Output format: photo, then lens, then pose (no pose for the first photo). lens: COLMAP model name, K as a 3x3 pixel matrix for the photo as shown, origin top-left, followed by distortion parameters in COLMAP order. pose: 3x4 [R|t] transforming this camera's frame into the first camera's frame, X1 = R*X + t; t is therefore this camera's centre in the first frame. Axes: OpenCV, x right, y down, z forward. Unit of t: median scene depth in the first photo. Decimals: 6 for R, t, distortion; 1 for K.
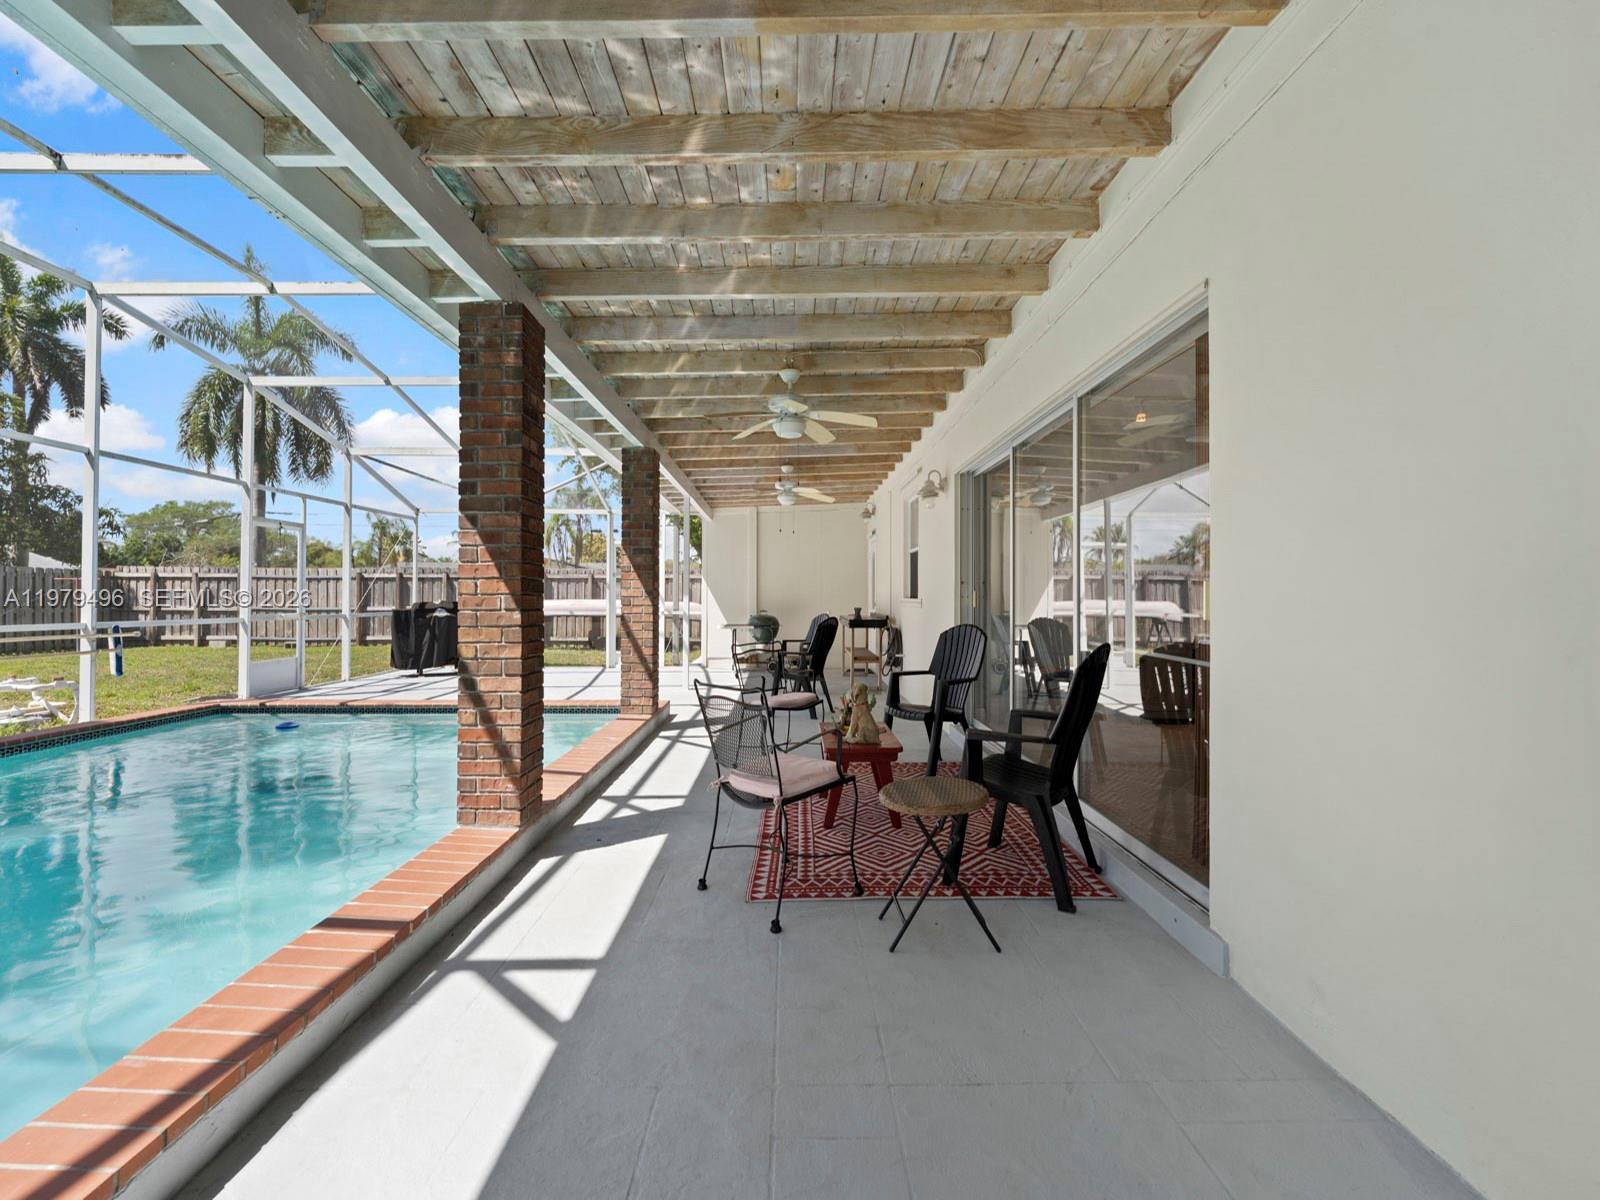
lens RADIAL K [[643.8, 0, 779.0], [0, 643.8, 596.6], [0, 0, 1]] dist [-0.000291, -0.000014]
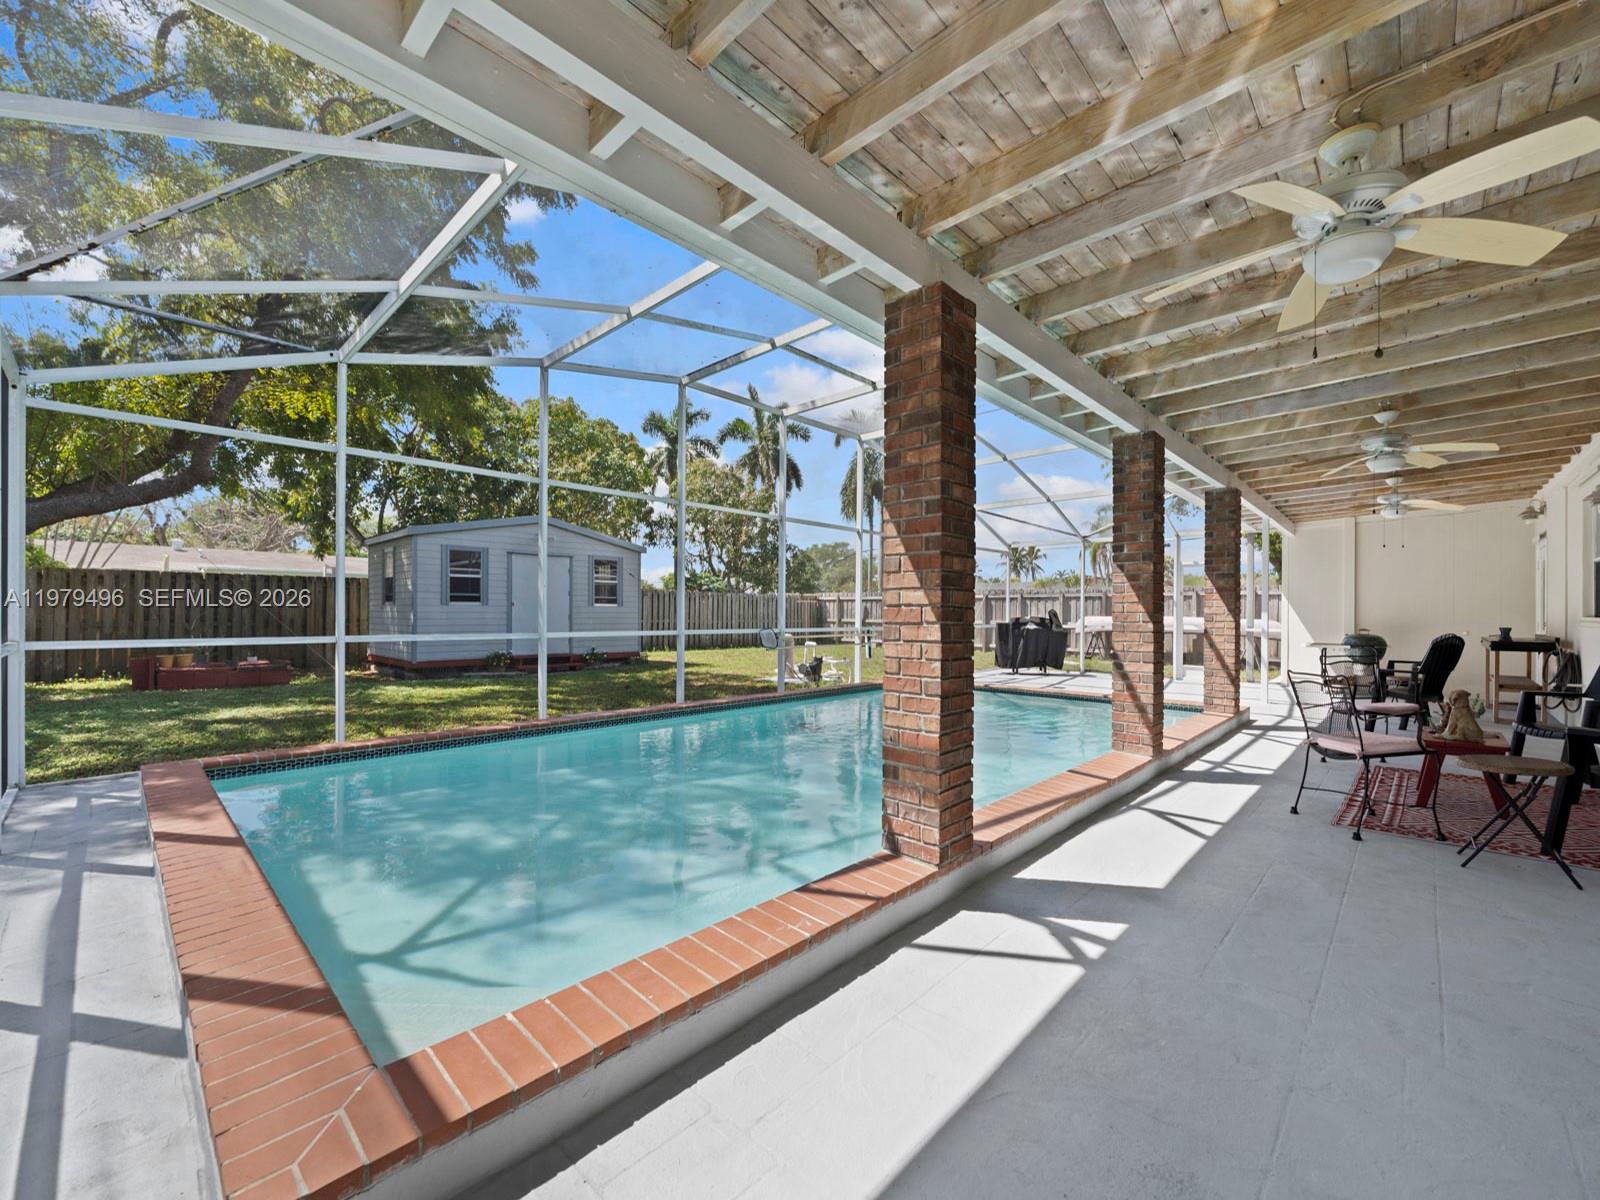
lens RADIAL K [[651.4, 0, 802.3], [0, 651.4, 609.8], [0, 0, 1]] dist [-0.003365, -0.000037]
pose [[0.733731, -0.000352, -0.679440, 0.031556], [-0.002972, 0.999989, -0.003728, -0.000723], [0.679434, 0.004755, 0.733721, -0.412274]]
